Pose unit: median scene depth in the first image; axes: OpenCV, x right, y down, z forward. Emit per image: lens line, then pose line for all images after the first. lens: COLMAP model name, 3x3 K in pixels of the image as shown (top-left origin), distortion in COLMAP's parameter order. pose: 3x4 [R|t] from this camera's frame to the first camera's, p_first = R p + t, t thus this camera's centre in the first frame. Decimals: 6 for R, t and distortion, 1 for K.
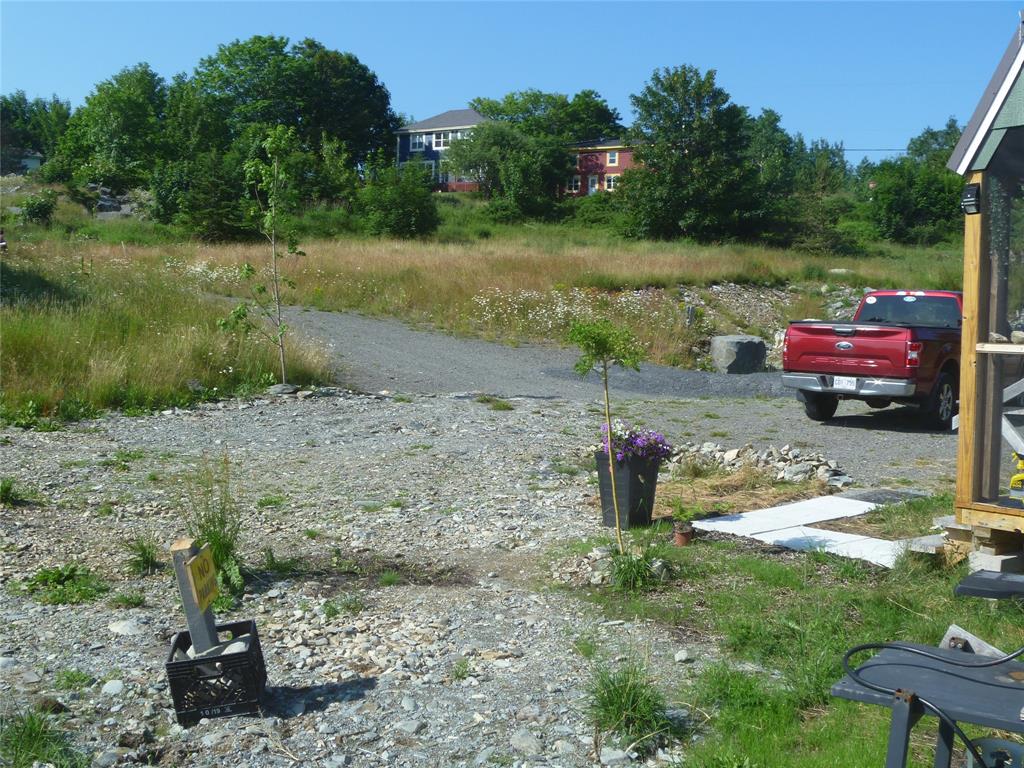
lens RADIAL K [[1073.1, 0, 504.3], [0, 1073.1, 382.4], [0, 0, 1]] dist [-0.117022, 0.062128]
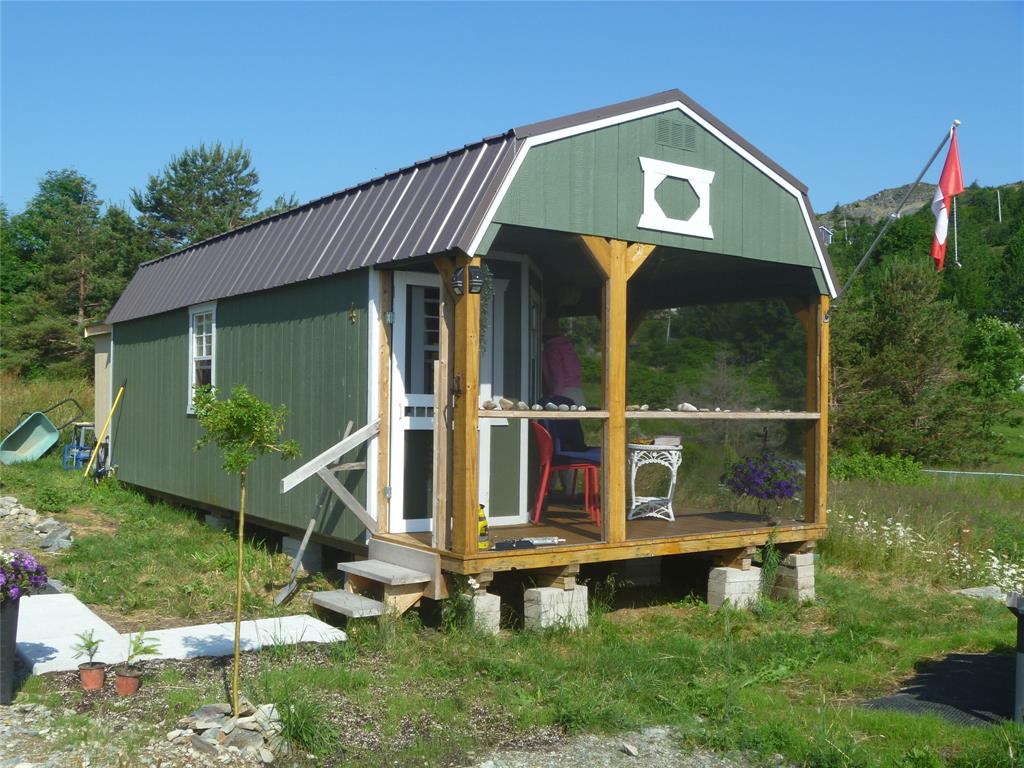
lens RADIAL K [[1073.1, 0, 504.3], [0, 1073.1, 382.4], [0, 0, 1]] dist [-0.117022, 0.062128]
pose [[0.043434, -0.006620, 0.999034, -0.061827], [0.025860, 0.999650, 0.005500, -0.006473], [-0.998722, 0.025596, 0.043590, 0.083015]]
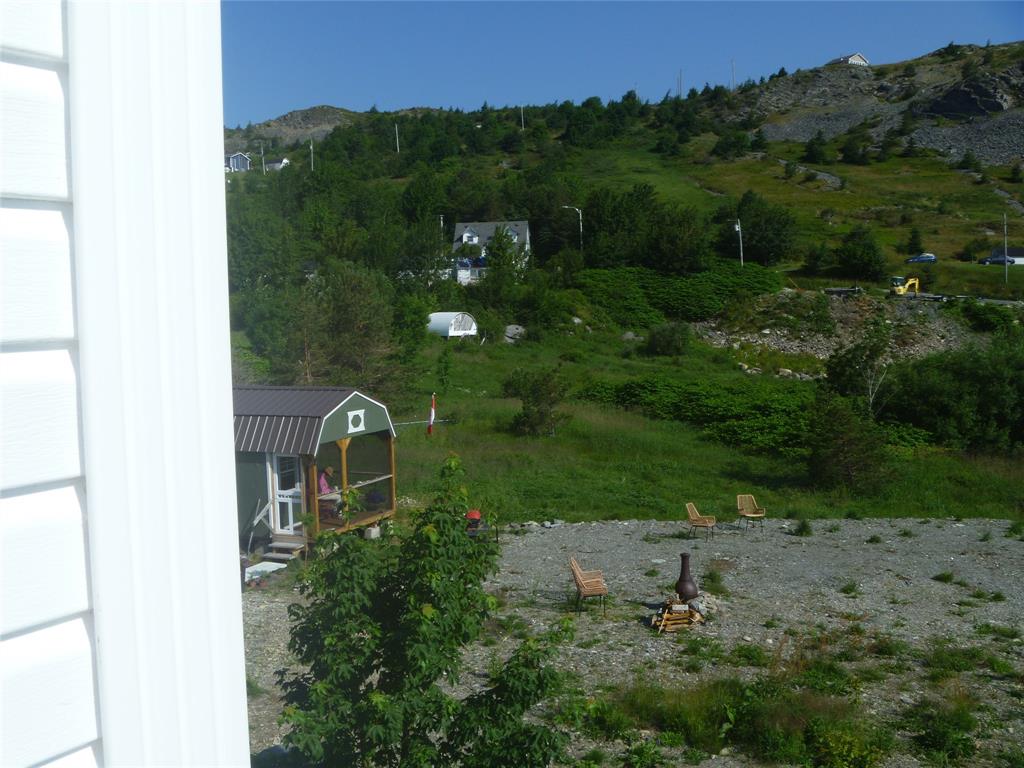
lens RADIAL K [[1073.1, 0, 504.3], [0, 1073.1, 382.4], [0, 0, 1]] dist [-0.117022, 0.062128]
pose [[-0.477050, -0.081388, 0.875100, -0.306666], [0.045169, 0.992117, 0.116894, -0.082225], [-0.877715, 0.095292, -0.469613, 0.201941]]
